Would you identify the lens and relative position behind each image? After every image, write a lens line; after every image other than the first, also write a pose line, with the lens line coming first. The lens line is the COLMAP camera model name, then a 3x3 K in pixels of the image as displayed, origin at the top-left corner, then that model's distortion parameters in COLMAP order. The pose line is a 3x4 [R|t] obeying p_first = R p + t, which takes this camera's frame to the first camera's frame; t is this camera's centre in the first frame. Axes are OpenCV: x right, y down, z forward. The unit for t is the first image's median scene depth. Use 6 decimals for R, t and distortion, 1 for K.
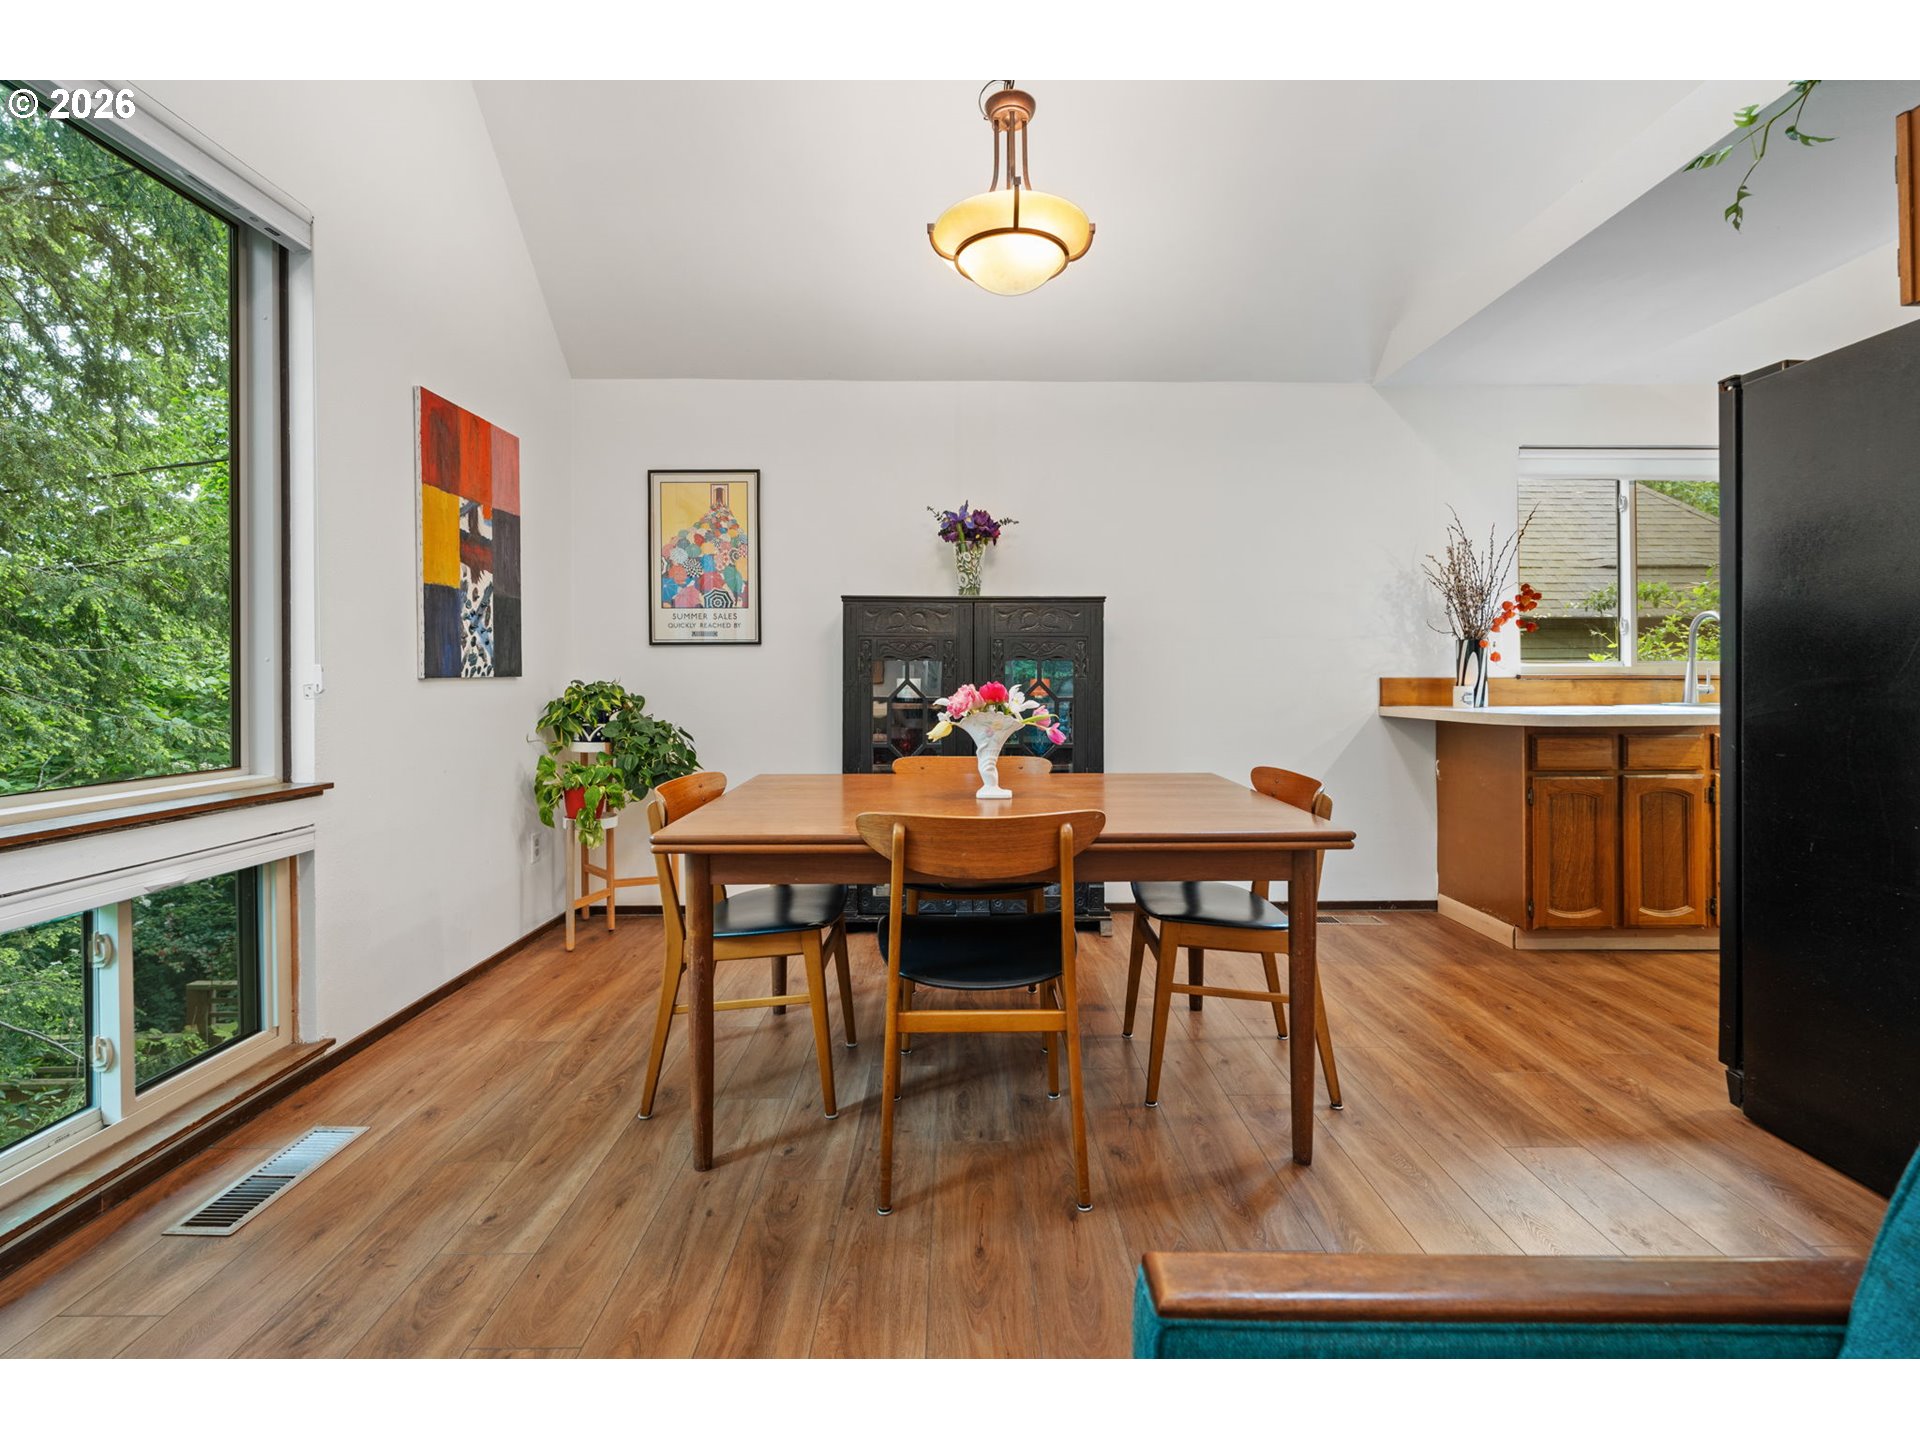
lens RADIAL K [[865.7, 0, 962.8], [0, 865.7, 675.0], [0, 0, 1]] dist [0.001816, -0.000034]
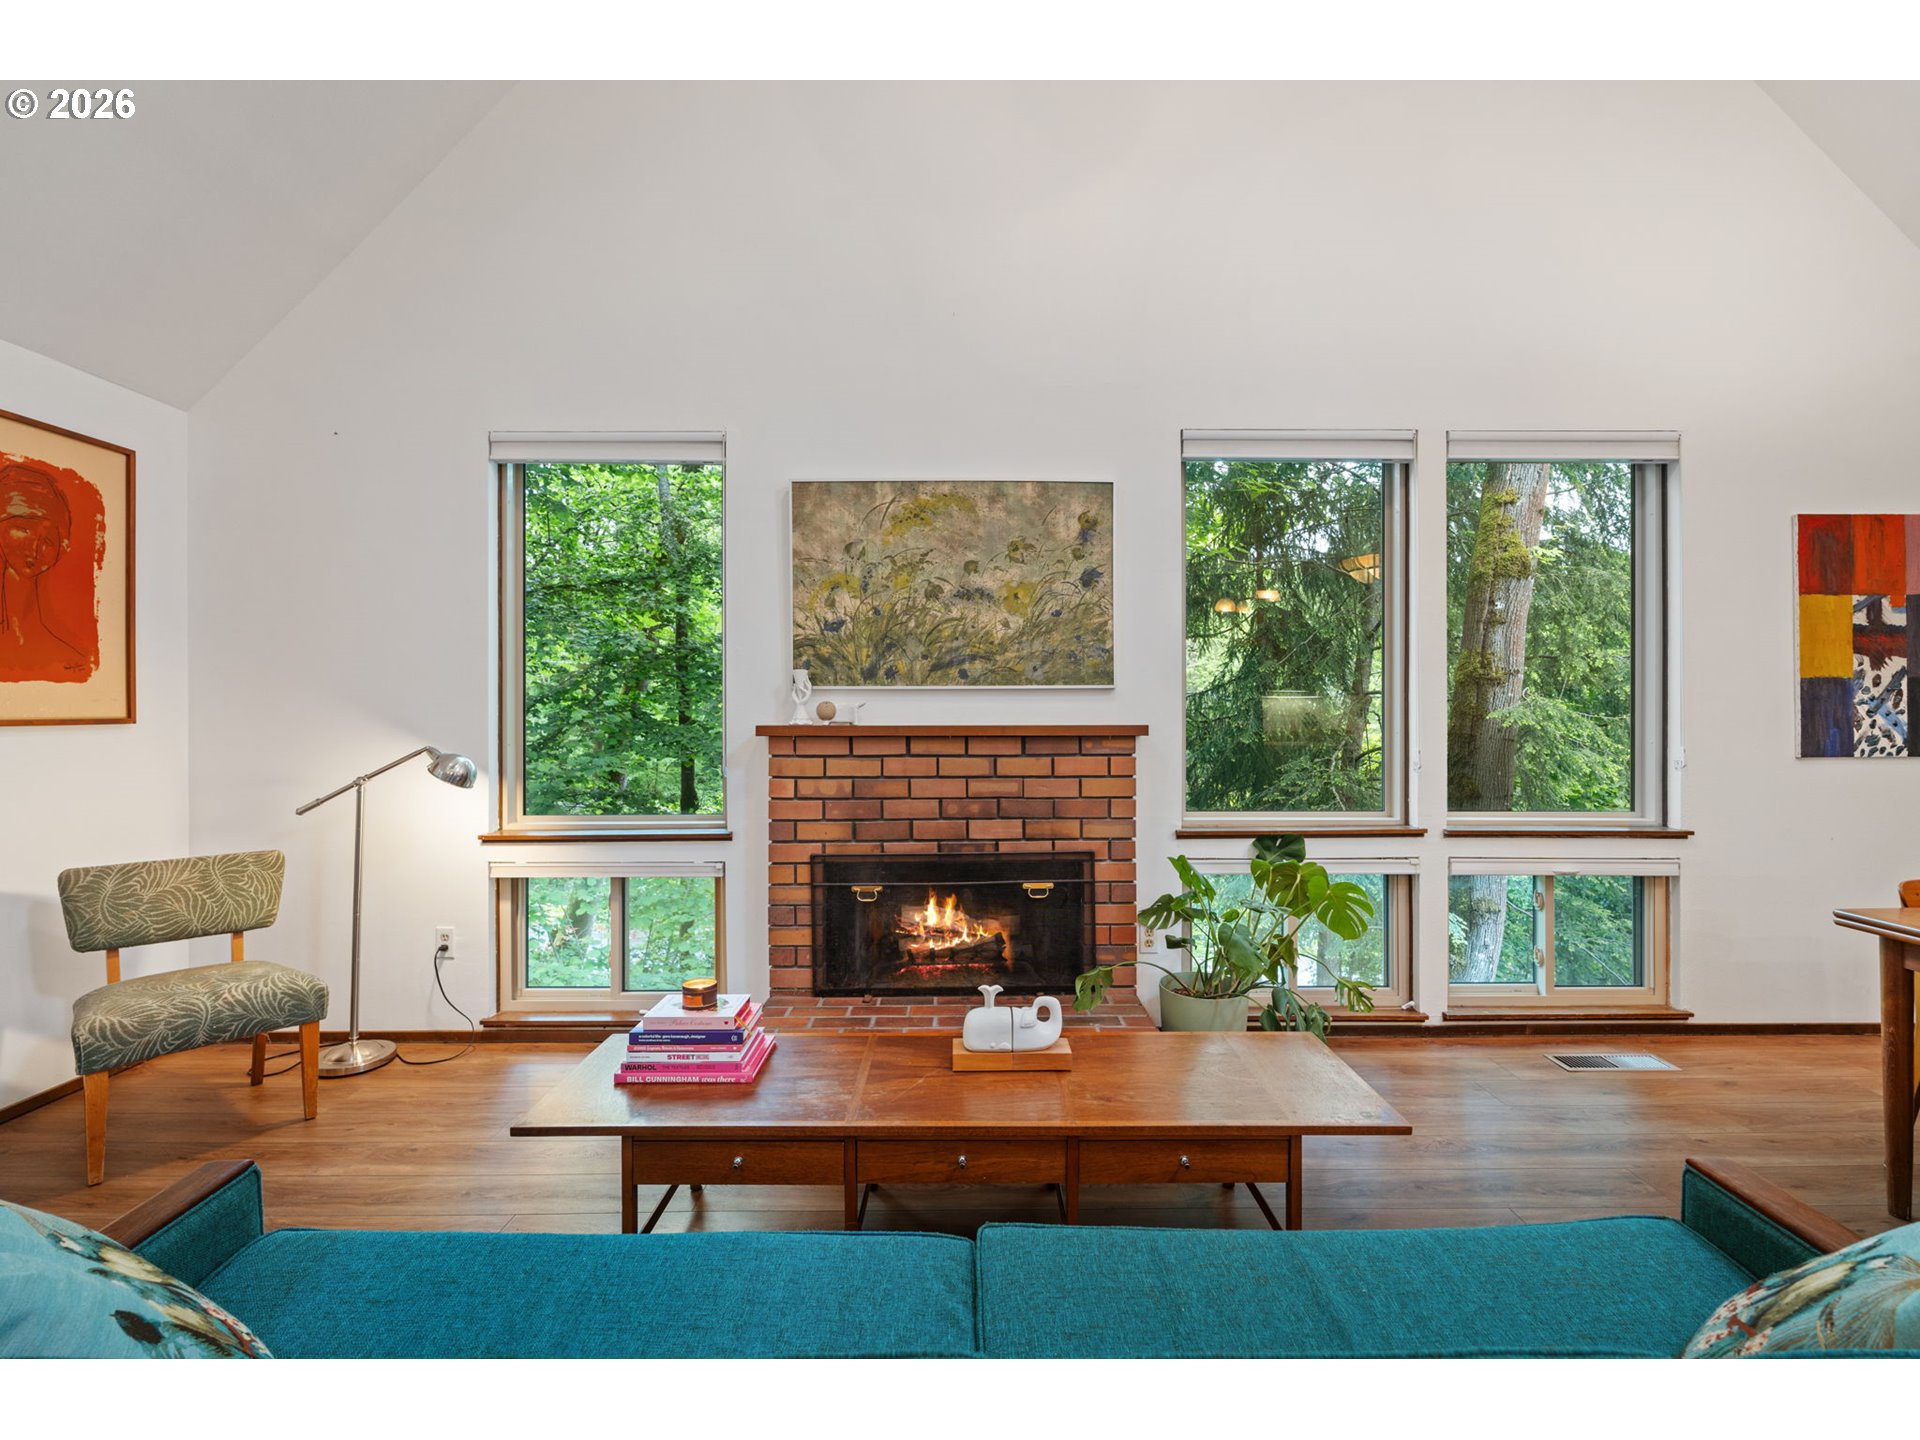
lens RADIAL K [[859.4, 0, 966.7], [0, 859.4, 708.7], [0, 0, 1]] dist [0.001273, 0.000172]
pose [[-0.007071, 0.005205, -0.999961, 0.459885], [-0.000219, 0.999986, 0.005206, -0.055499], [0.999975, 0.000256, -0.007070, -0.114996]]
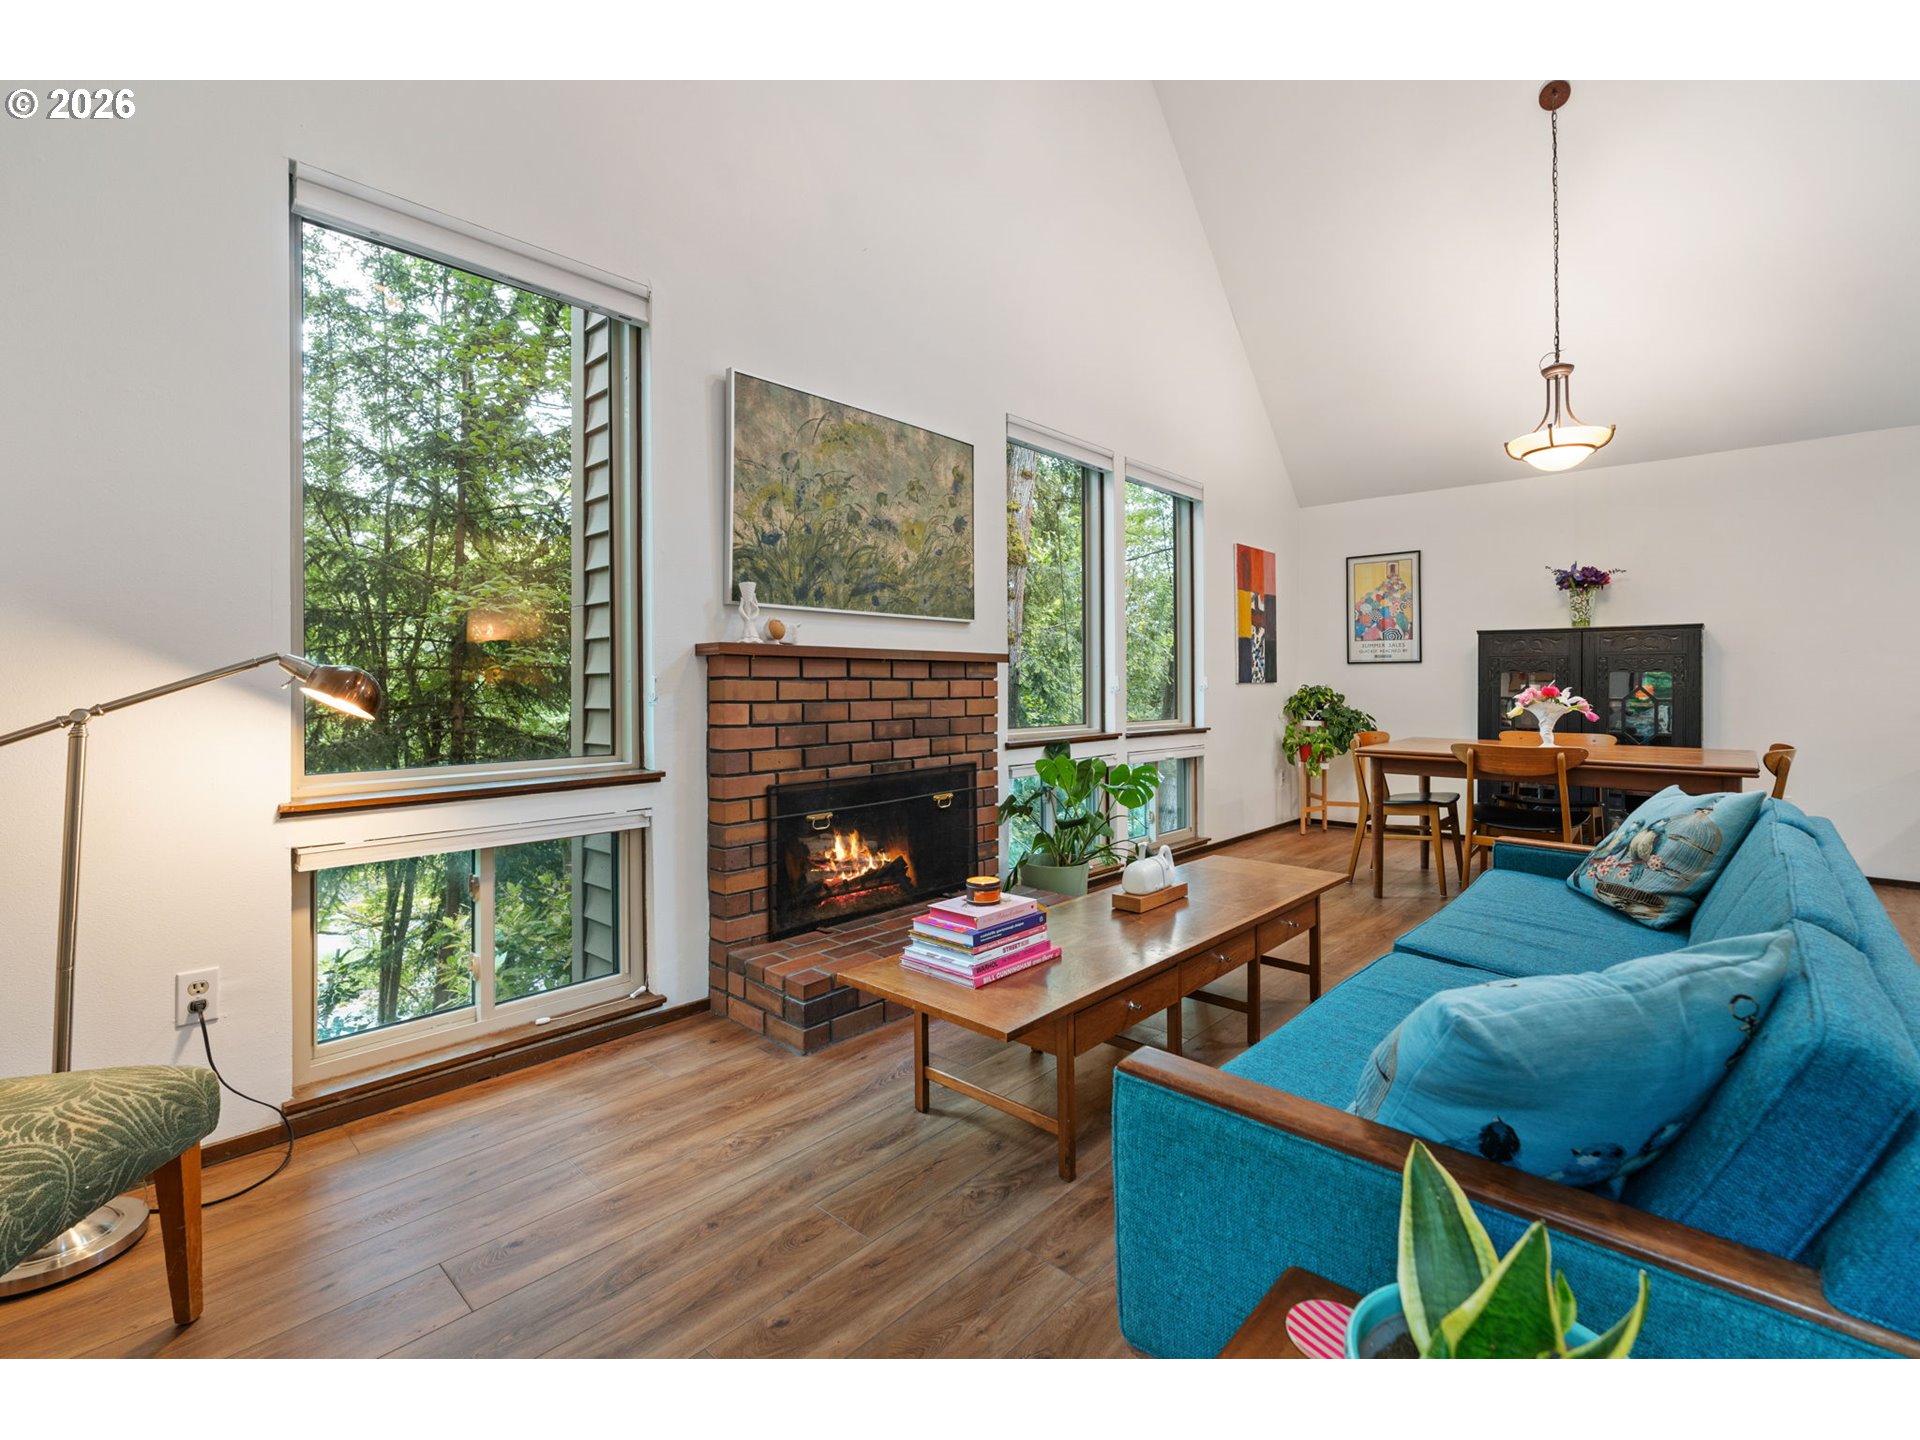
lens RADIAL K [[865.7, 0, 962.8], [0, 865.7, 675.0], [0, 0, 1]] dist [0.001816, -0.000034]
pose [[0.730085, -0.002878, -0.683351, 0.255733], [-0.003886, 0.999957, -0.008363, 0.003855], [0.683346, 0.008761, 0.730042, -0.782375]]
